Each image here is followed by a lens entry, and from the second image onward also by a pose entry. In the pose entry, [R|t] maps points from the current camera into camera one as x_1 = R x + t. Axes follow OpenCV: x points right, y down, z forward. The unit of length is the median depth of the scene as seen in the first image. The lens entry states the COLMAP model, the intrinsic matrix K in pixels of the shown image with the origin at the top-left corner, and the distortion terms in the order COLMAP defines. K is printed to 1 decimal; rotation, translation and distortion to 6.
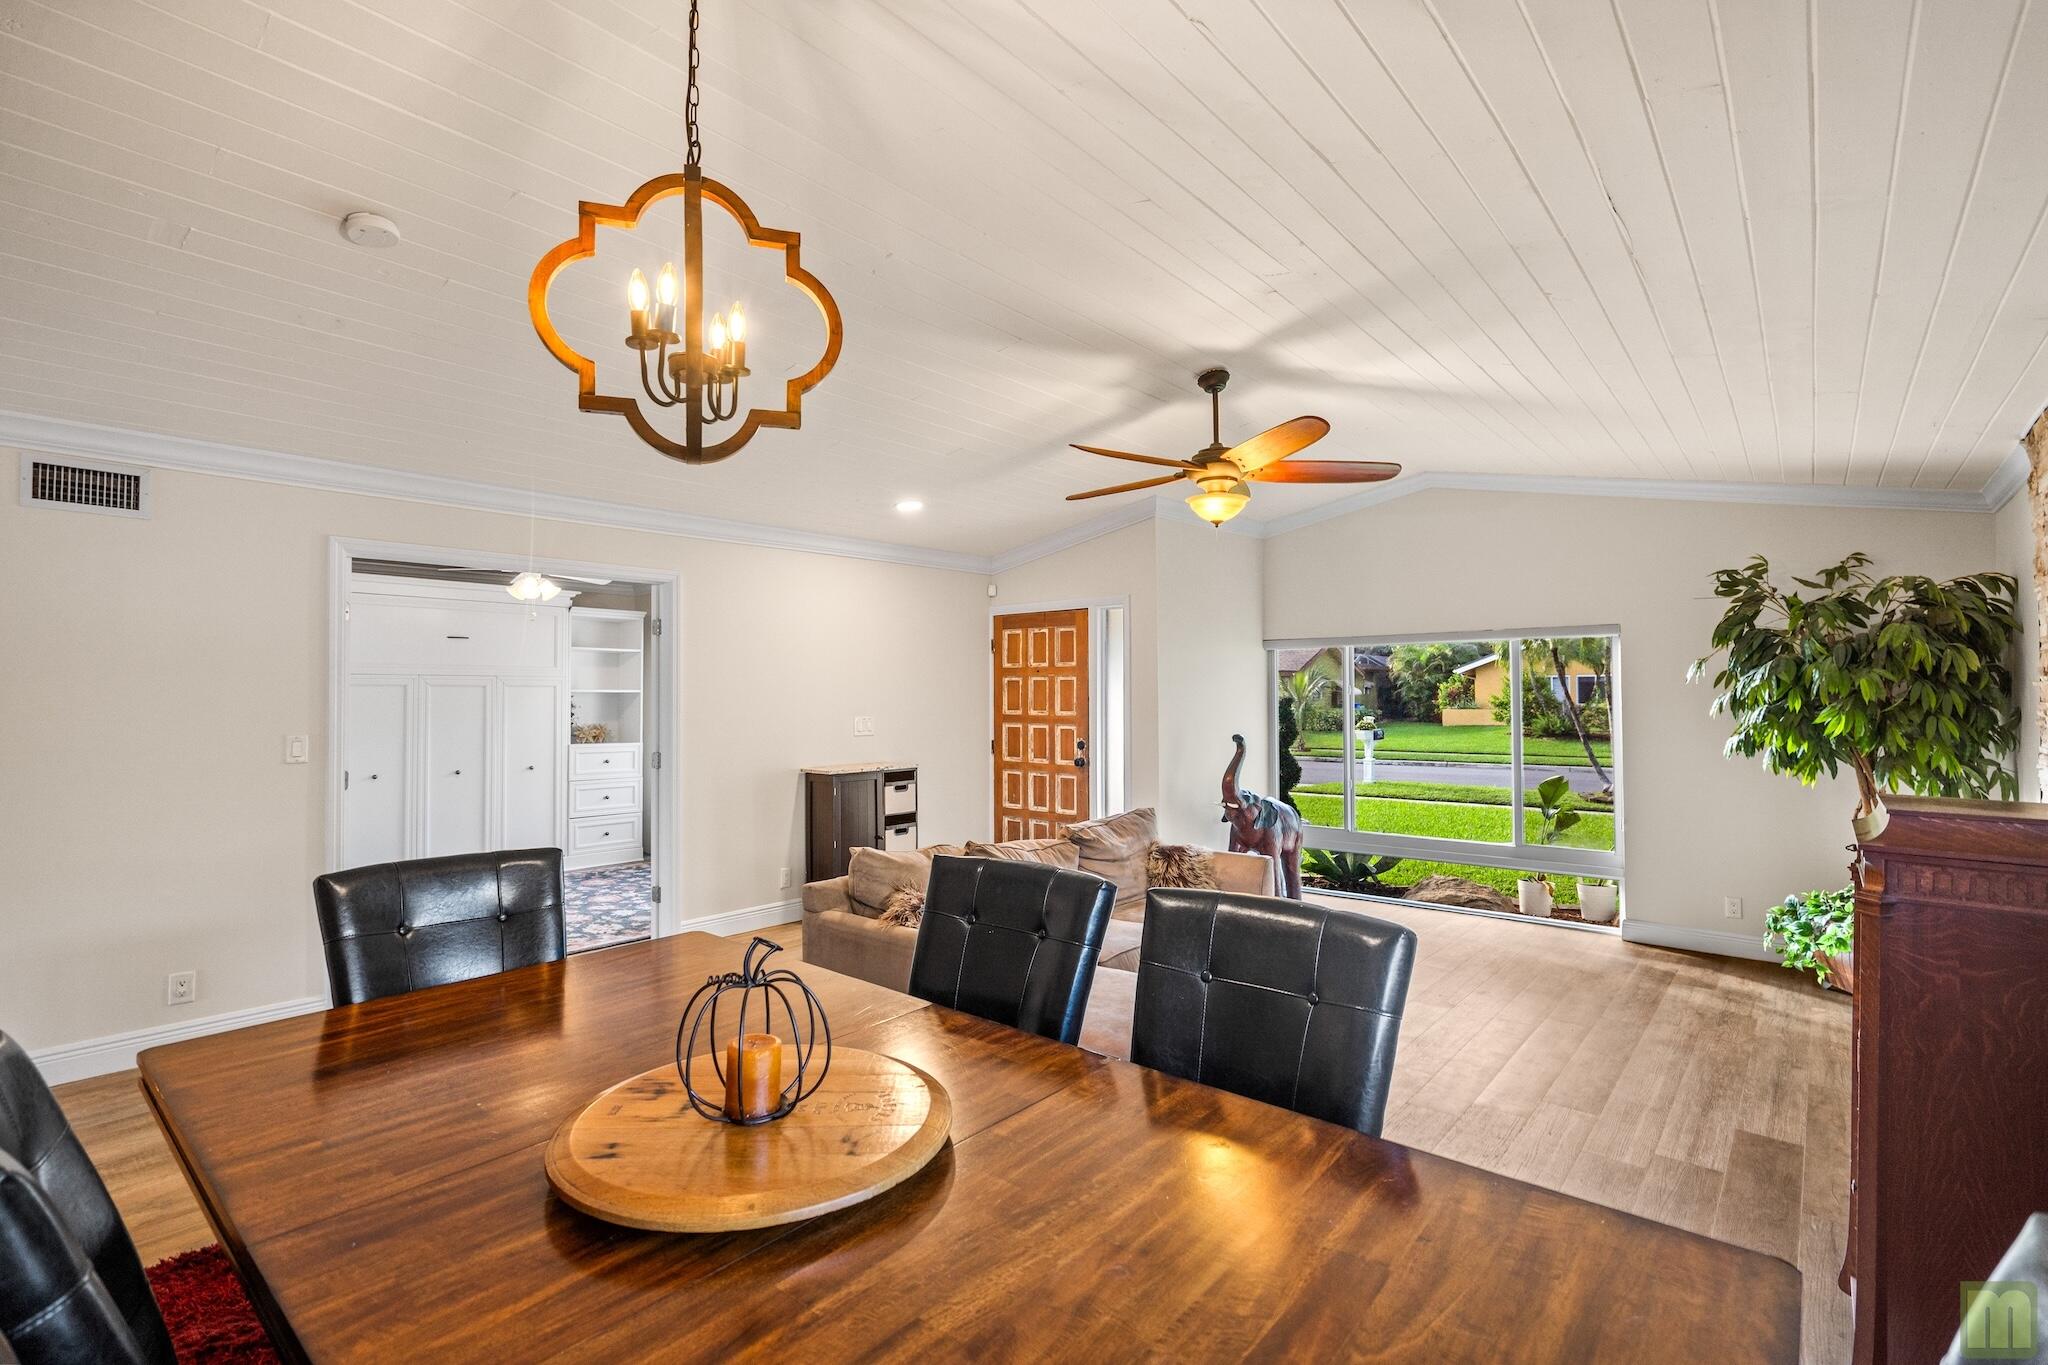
lens RADIAL K [[935.1, 0, 1023.1], [0, 935.1, 686.1], [0, 0, 1]] dist [0.000953, 0.000675]
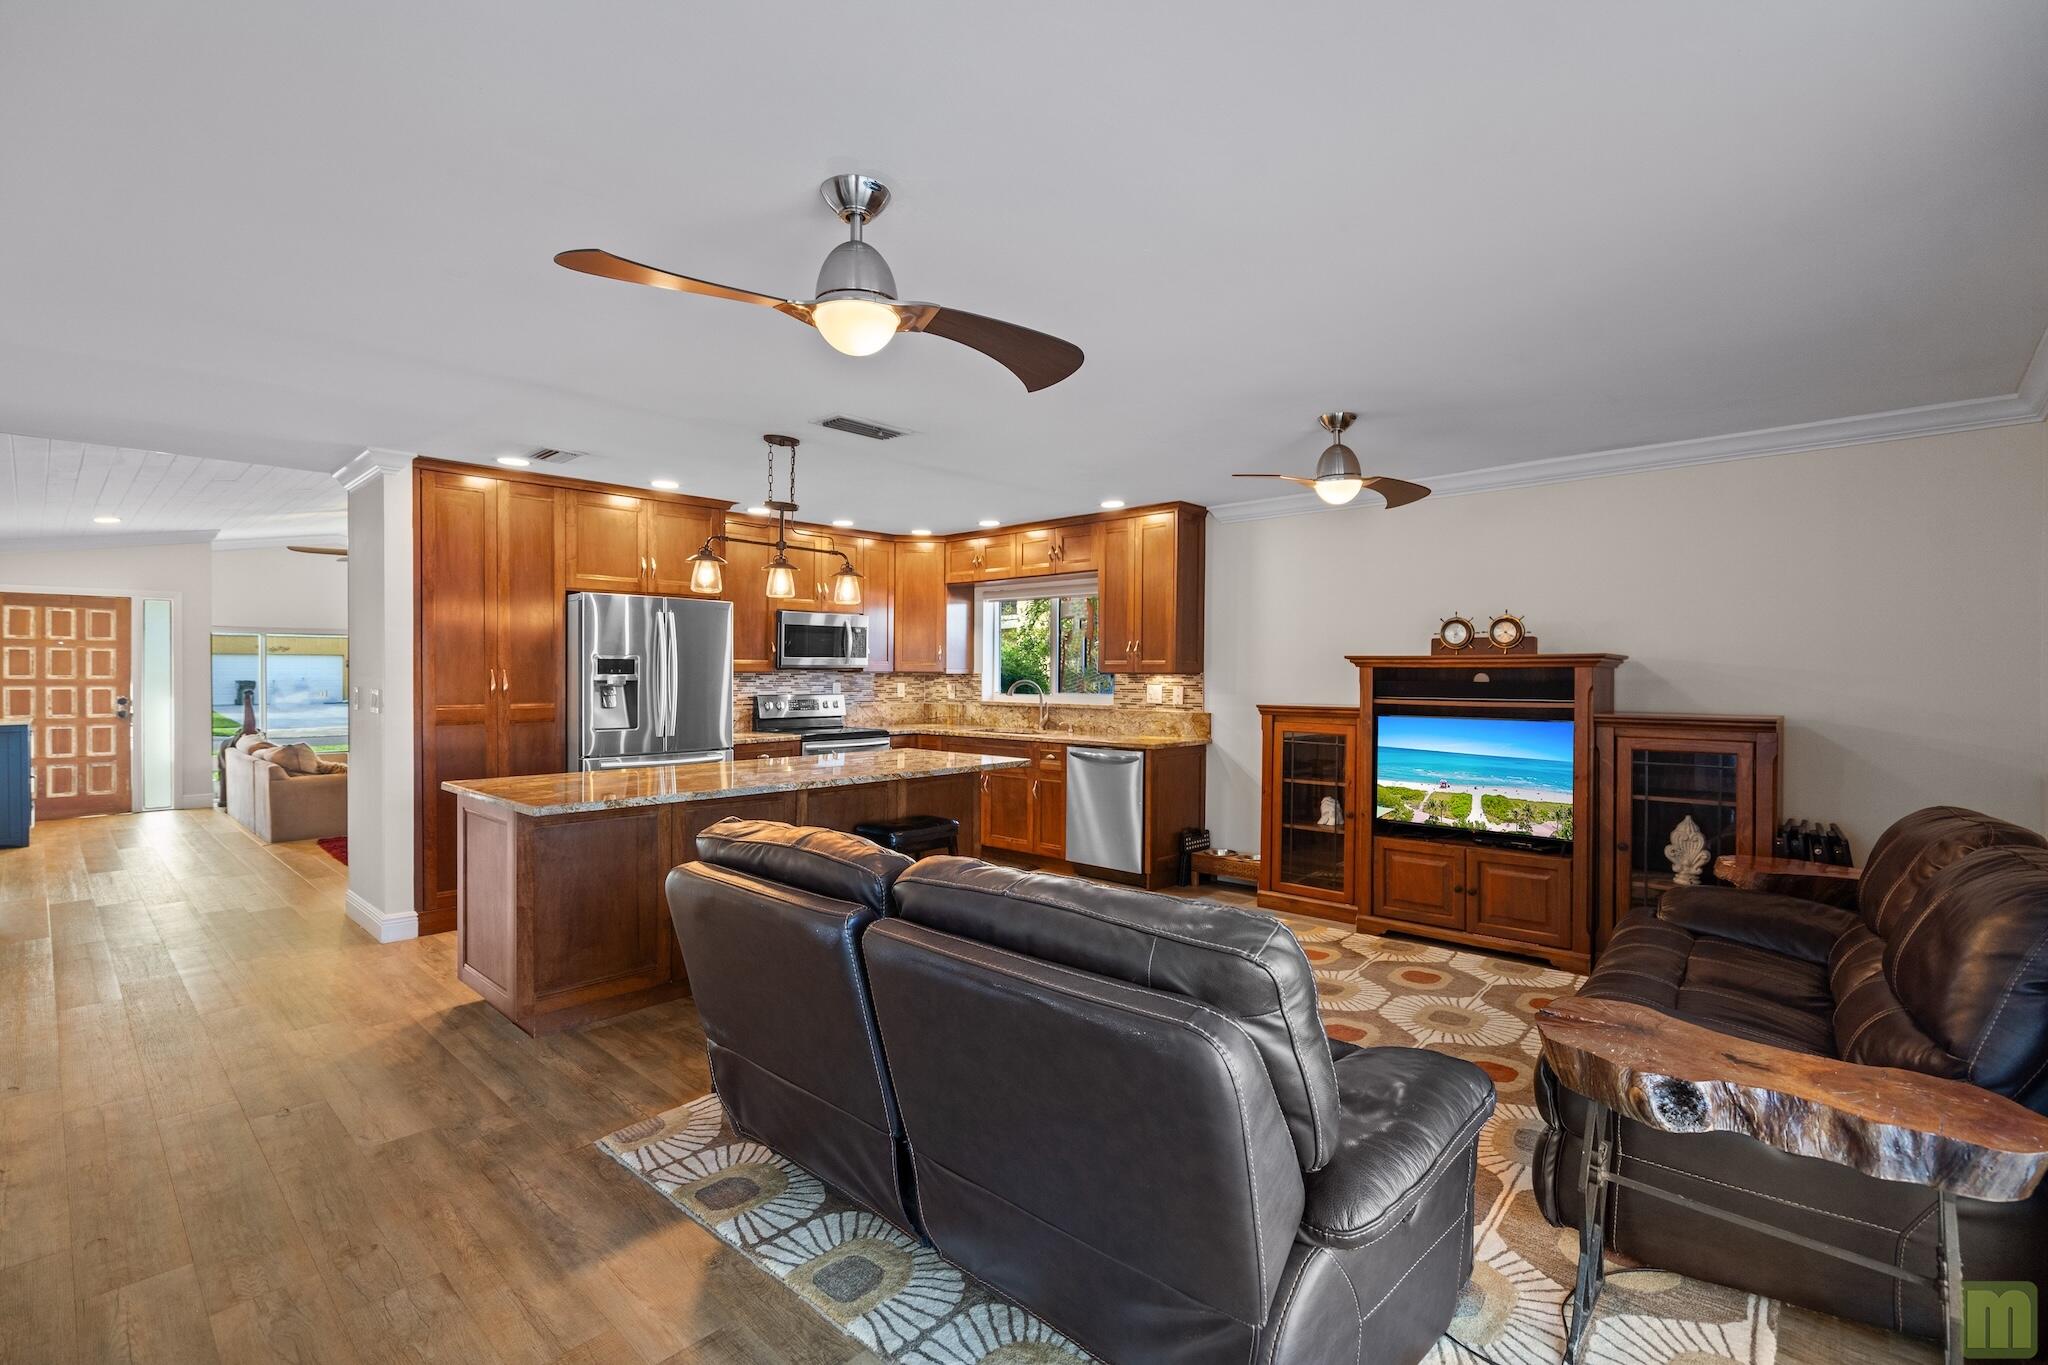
lens RADIAL K [[935.1, 0, 1027.4], [0, 935.1, 684.6], [0, 0, 1]] dist [0.000953, 0.000675]
pose [[0.048135, -0.009277, 0.998798, -1.166243], [-0.015085, 0.999836, 0.010013, 0.006978], [-0.998727, -0.015548, 0.047987, -0.327719]]
